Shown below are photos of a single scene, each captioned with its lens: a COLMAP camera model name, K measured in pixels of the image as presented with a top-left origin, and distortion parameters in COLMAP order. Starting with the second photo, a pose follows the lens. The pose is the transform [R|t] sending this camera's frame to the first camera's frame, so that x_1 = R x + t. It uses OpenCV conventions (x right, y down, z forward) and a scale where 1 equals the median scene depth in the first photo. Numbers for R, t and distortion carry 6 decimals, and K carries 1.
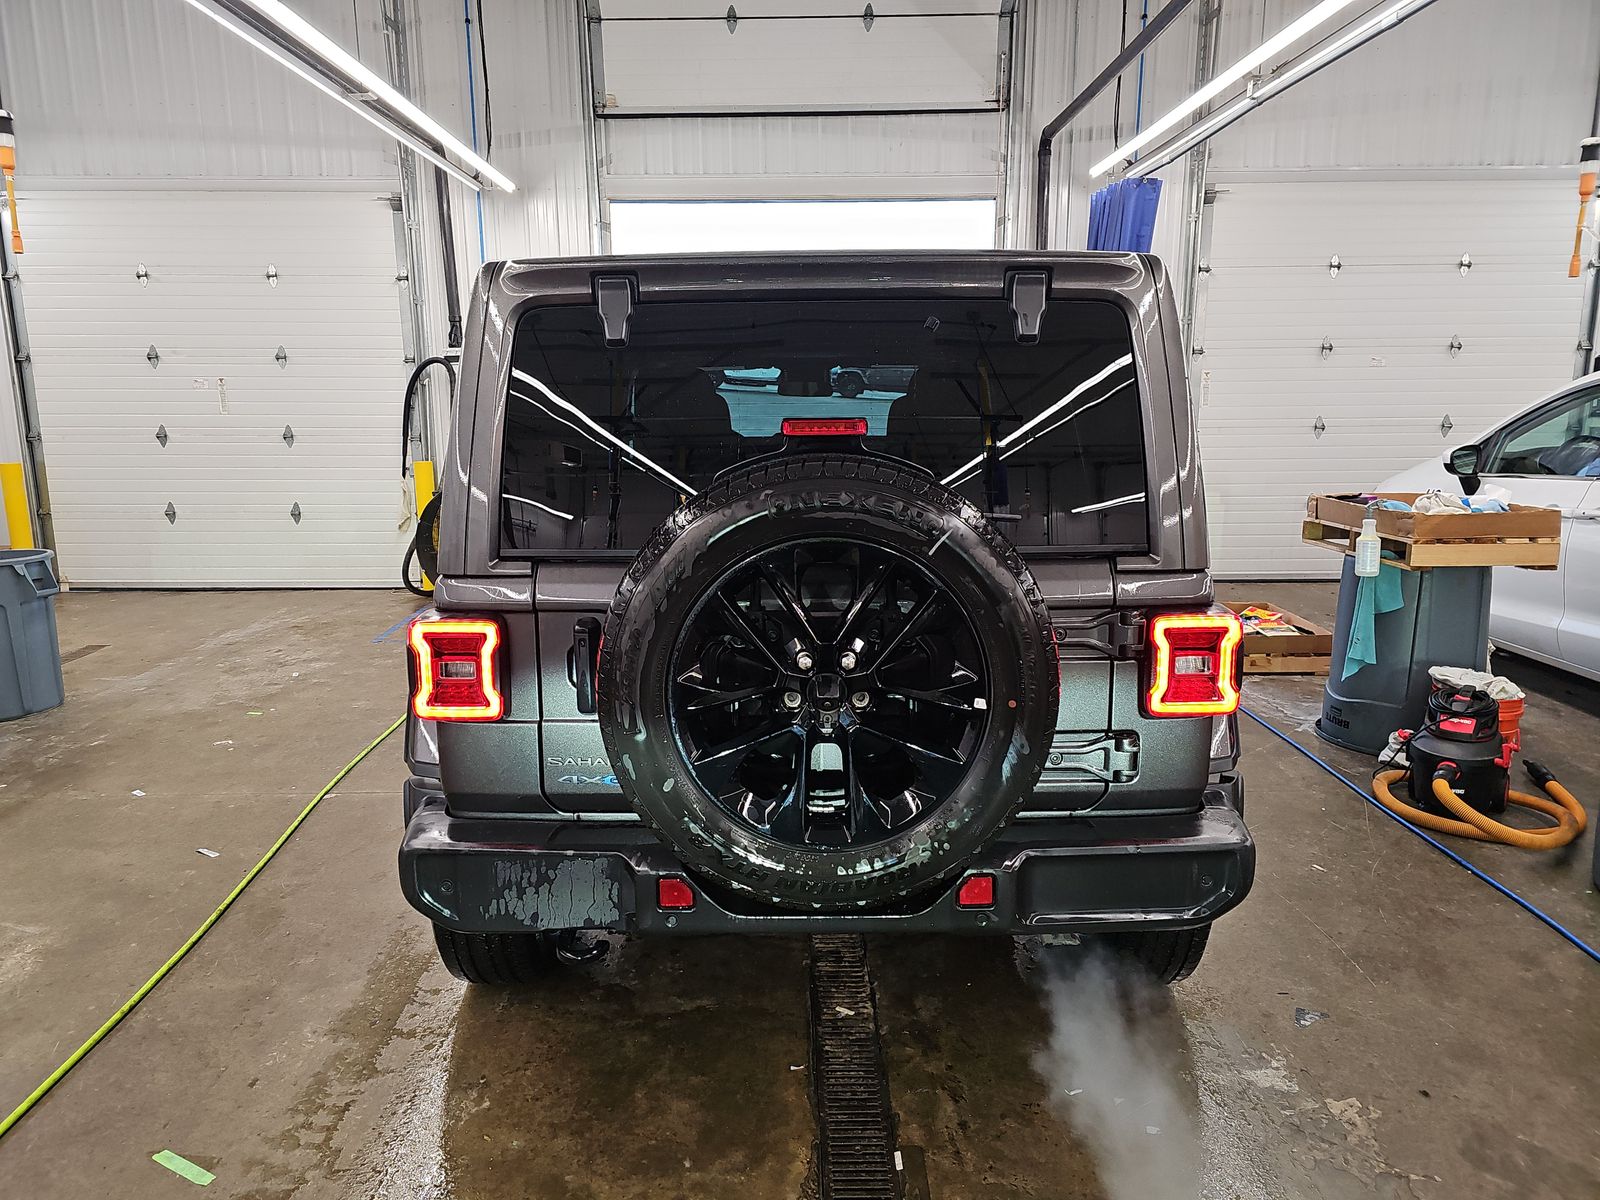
lens RADIAL K [[1076.4, 0, 789.5], [0, 1076.4, 600.3], [0, 0, 1]] dist [0.039759, -0.024403]
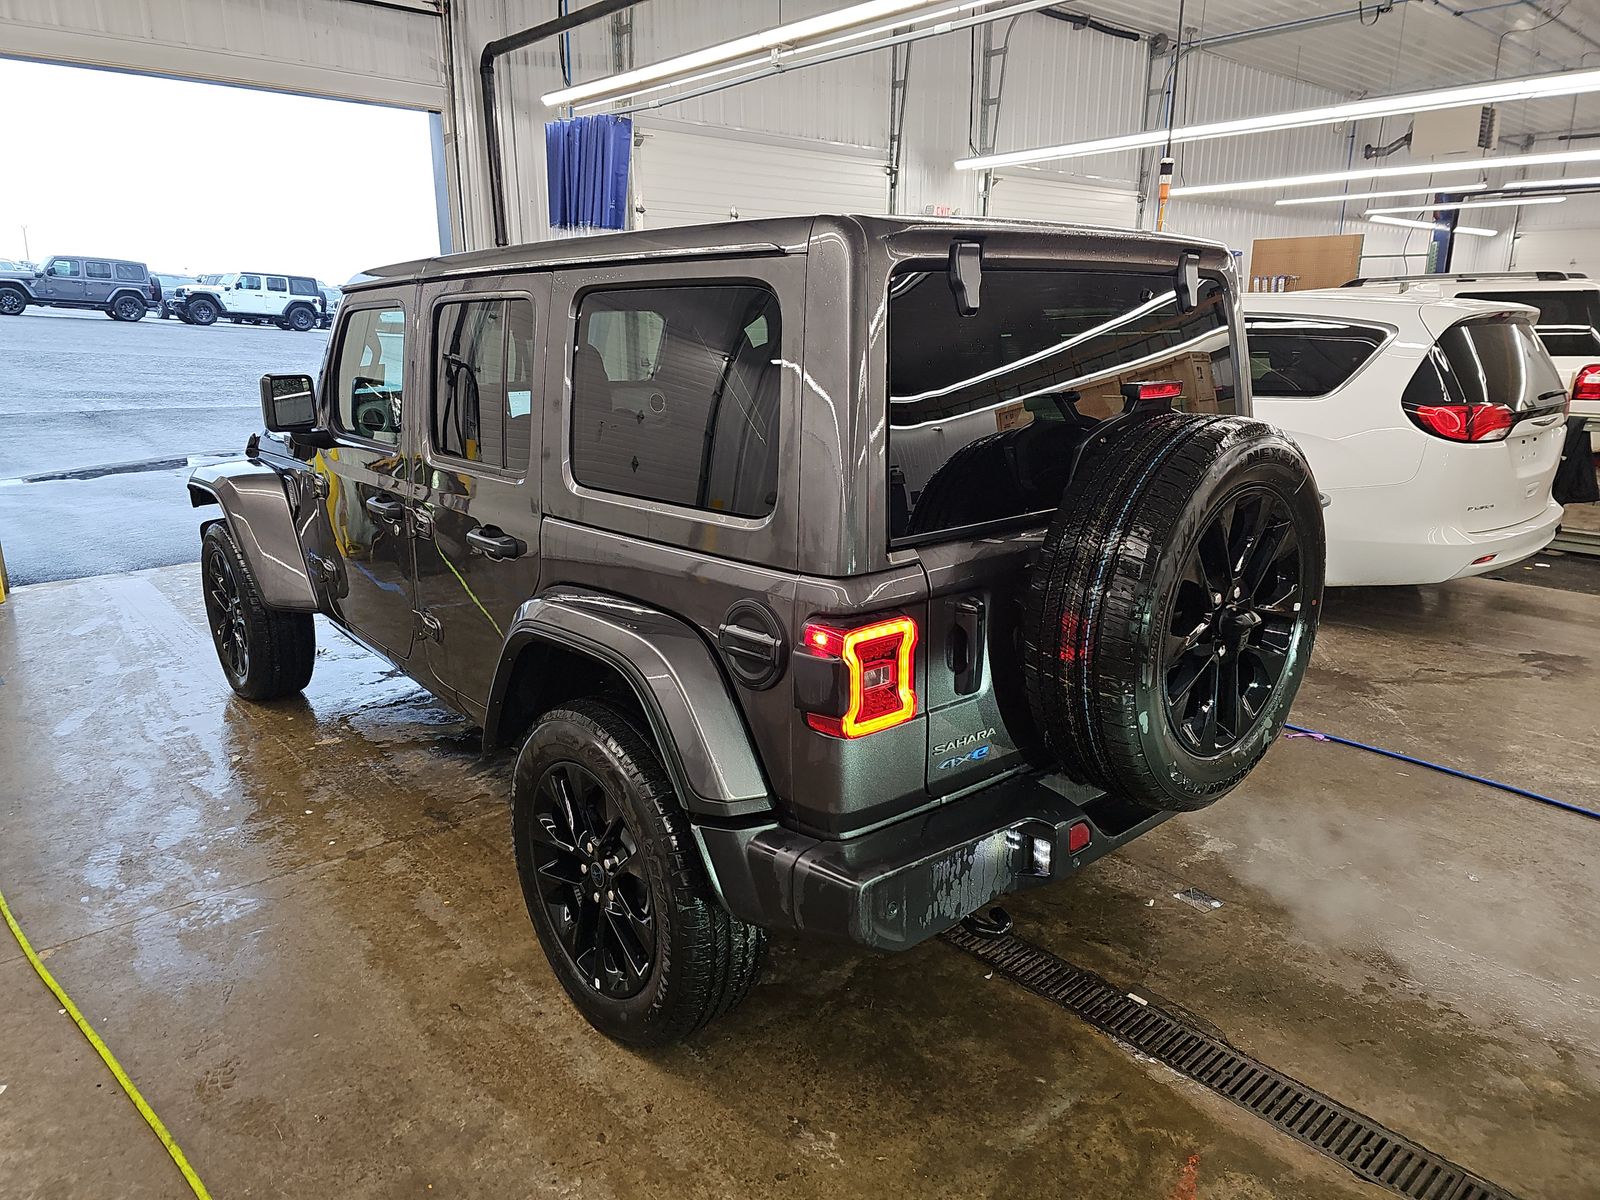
lens RADIAL K [[1076.4, 0, 796.5], [0, 1076.4, 597.1], [0, 0, 1]] dist [0.039759, -0.024403]
pose [[0.727878, -0.159919, 0.666798, -0.802723], [0.114337, 0.987116, 0.111931, -0.094512], [-0.676107, -0.005233, 0.736785, 0.319414]]
